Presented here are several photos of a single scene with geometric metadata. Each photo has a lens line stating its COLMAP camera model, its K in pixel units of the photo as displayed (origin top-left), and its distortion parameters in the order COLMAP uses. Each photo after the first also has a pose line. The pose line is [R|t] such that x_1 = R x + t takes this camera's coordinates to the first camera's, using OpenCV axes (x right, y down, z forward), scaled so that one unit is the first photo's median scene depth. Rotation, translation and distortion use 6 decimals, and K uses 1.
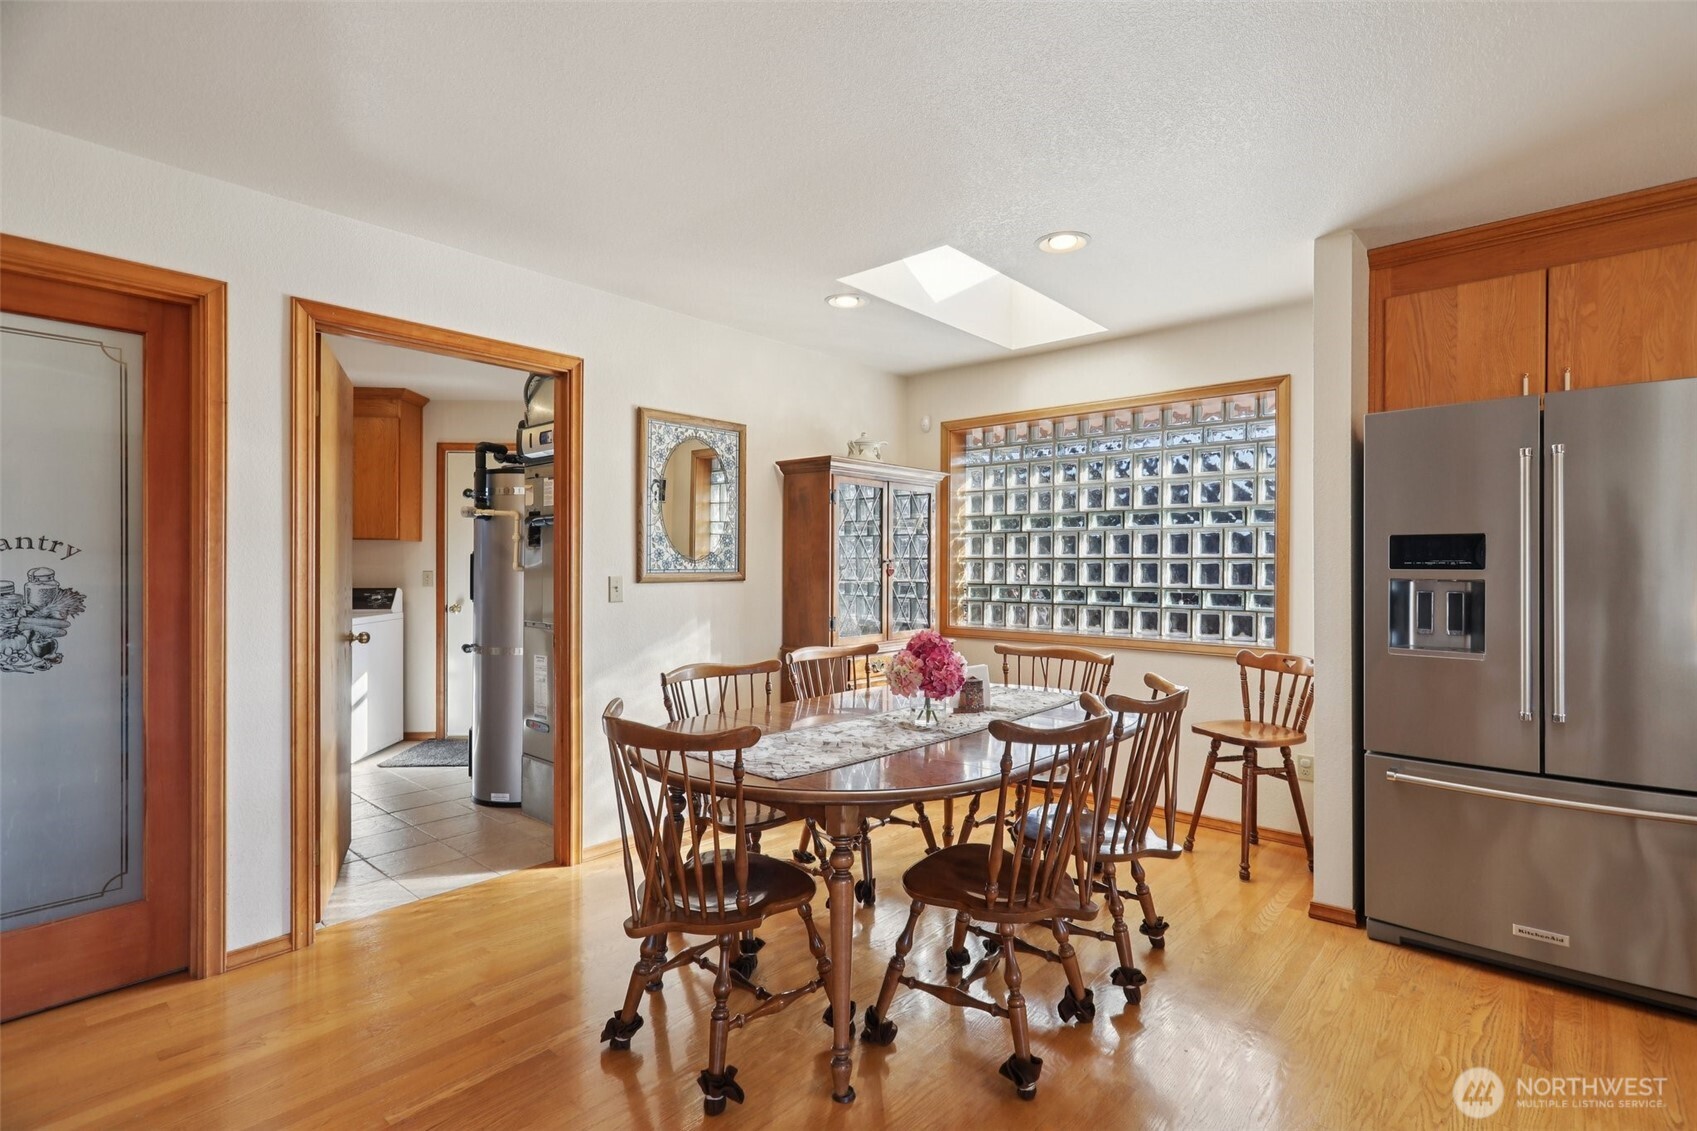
lens RADIAL K [[809.2, 0, 842.7], [0, 809.2, 565.2], [0, 0, 1]] dist [0.001752, 0.000231]
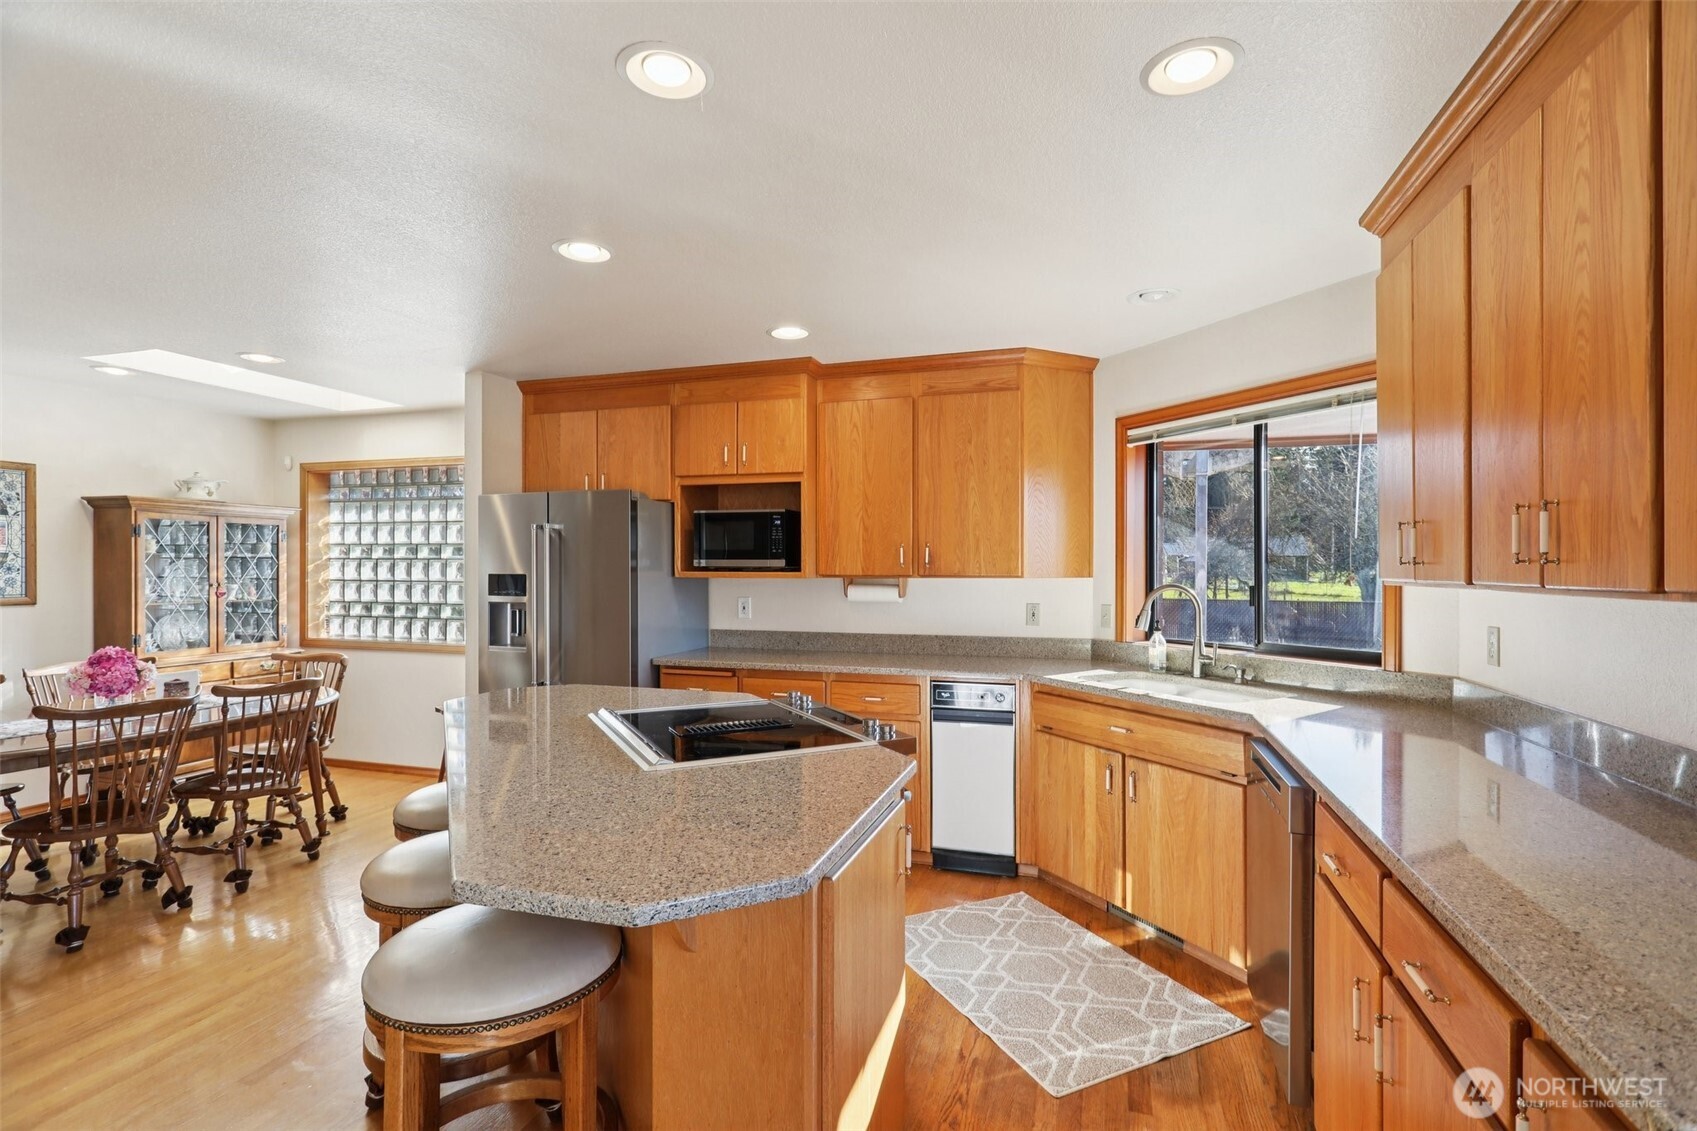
lens RADIAL K [[809.2, 0, 850.8], [0, 809.2, 569.6], [0, 0, 1]] dist [0.001752, 0.000231]
pose [[0.918005, -0.000279, 0.396568, 0.456092], [-0.001212, 0.999993, 0.003508, -0.033155], [-0.396566, -0.003701, 0.917999, -0.460634]]
